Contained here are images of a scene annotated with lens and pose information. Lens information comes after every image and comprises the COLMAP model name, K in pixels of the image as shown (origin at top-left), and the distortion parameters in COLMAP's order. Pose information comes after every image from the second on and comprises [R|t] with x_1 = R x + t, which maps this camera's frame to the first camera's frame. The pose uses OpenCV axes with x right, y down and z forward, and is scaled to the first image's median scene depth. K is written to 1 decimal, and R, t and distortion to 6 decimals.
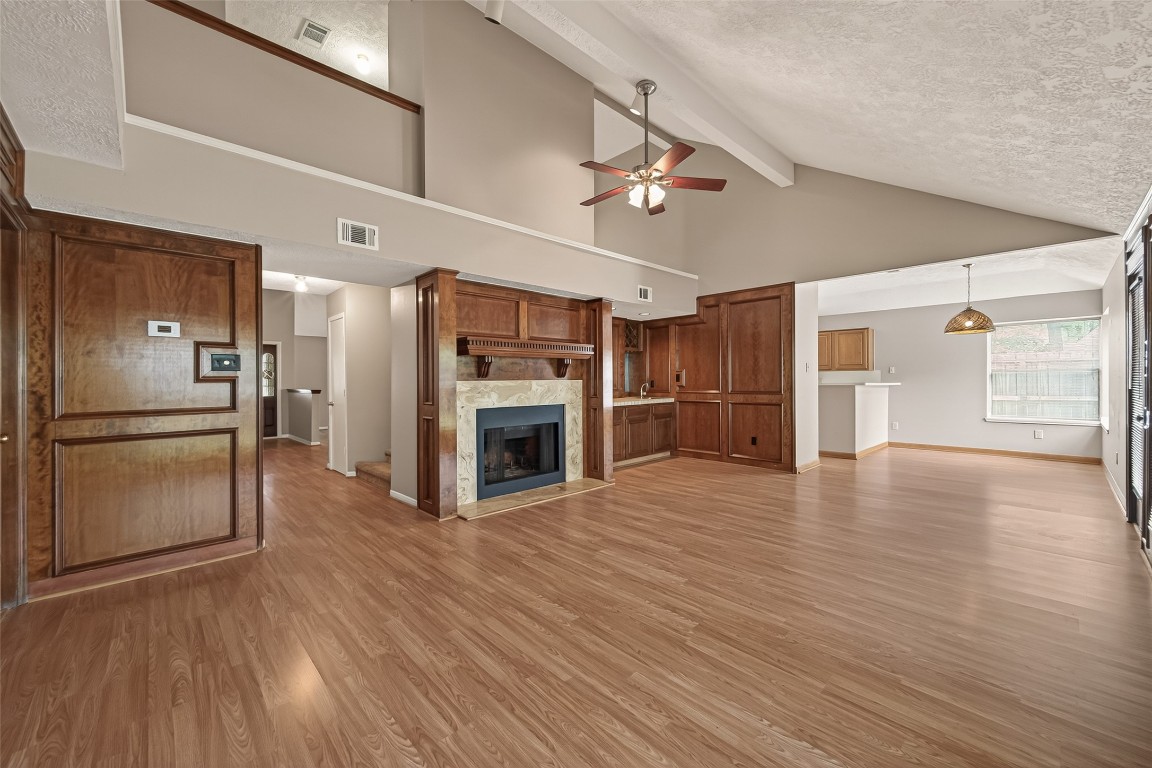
lens RADIAL K [[458.1, 0, 579.9], [0, 458.1, 380.4], [0, 0, 1]] dist [0.003053, -0.000310]
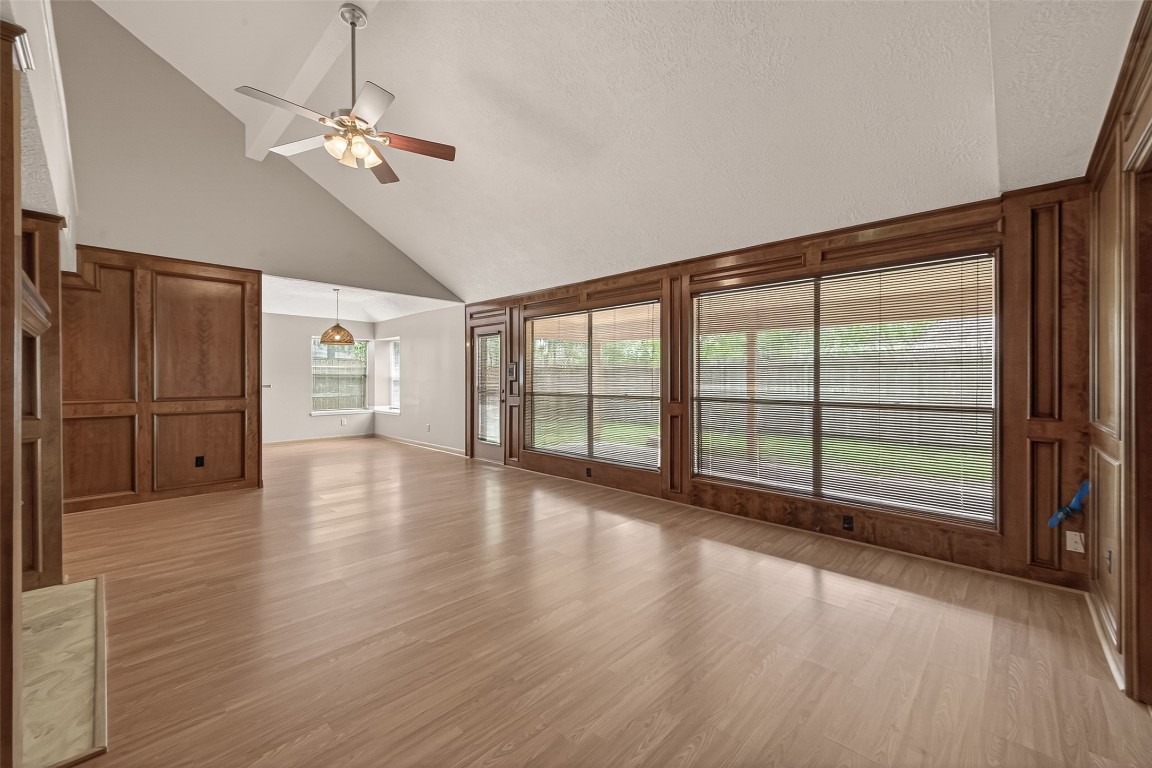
lens RADIAL K [[458.1, 0, 579.9], [0, 458.1, 380.4], [0, 0, 1]] dist [0.003053, -0.000310]
pose [[-0.060424, 0.005229, 0.998159, -0.431921], [-0.000005, 0.999986, -0.005239, 0.000360], [-0.998173, -0.000322, -0.060423, 0.418642]]
